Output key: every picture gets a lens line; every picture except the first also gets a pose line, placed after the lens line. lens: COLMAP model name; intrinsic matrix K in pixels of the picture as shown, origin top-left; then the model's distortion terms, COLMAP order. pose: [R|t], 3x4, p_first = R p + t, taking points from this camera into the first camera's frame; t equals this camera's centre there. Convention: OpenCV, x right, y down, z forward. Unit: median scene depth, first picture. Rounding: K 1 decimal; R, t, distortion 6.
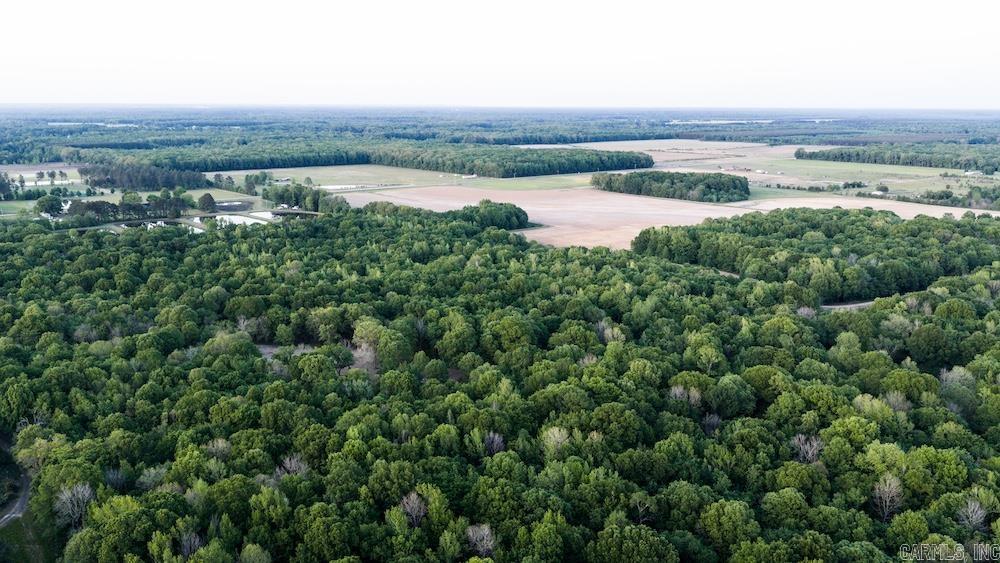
lens RADIAL K [[824.9, 0, 501.1], [0, 824.9, 281.1], [0, 0, 1]] dist [0.031413, -0.062627]
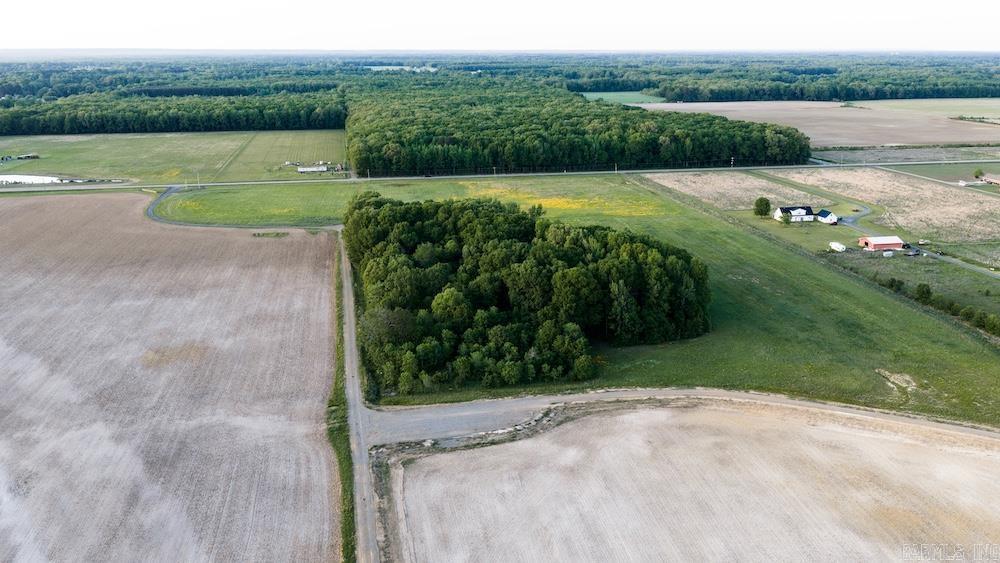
lens RADIAL K [[824.9, 0, 500.6], [0, 824.9, 286.0], [0, 0, 1]] dist [0.031413, -0.062627]
pose [[0.868239, 0.131338, -0.478447, 0.307396], [-0.098832, 0.990784, 0.092627, -0.114596], [0.486203, -0.033136, 0.873218, 0.623713]]
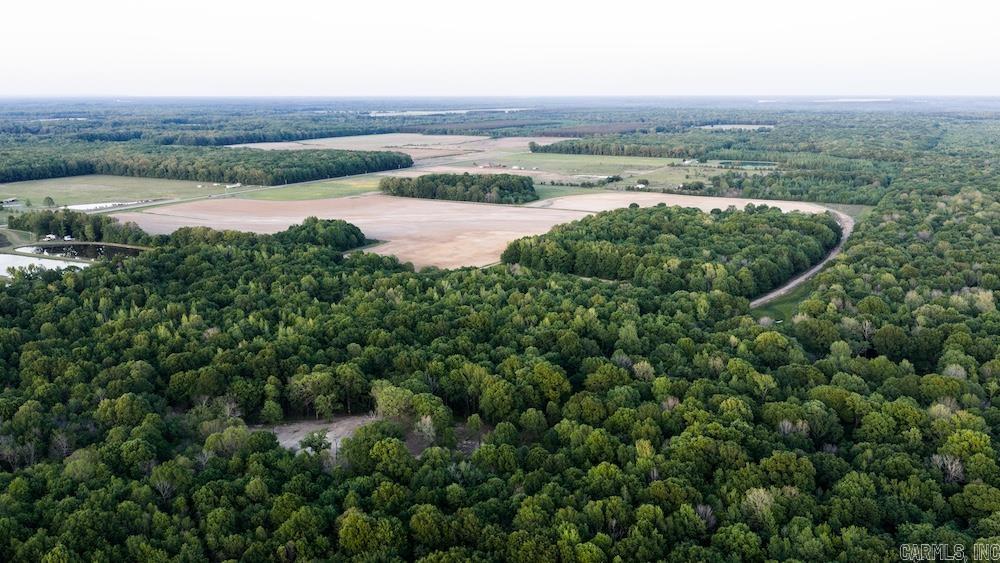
lens RADIAL K [[824.9, 0, 501.2], [0, 824.9, 284.1], [0, 0, 1]] dist [0.031413, -0.062627]
pose [[0.928378, -0.089081, 0.360803, -0.104933], [0.082849, 0.996024, 0.032738, -0.023485], [-0.362285, -0.000502, 0.932067, 0.036447]]
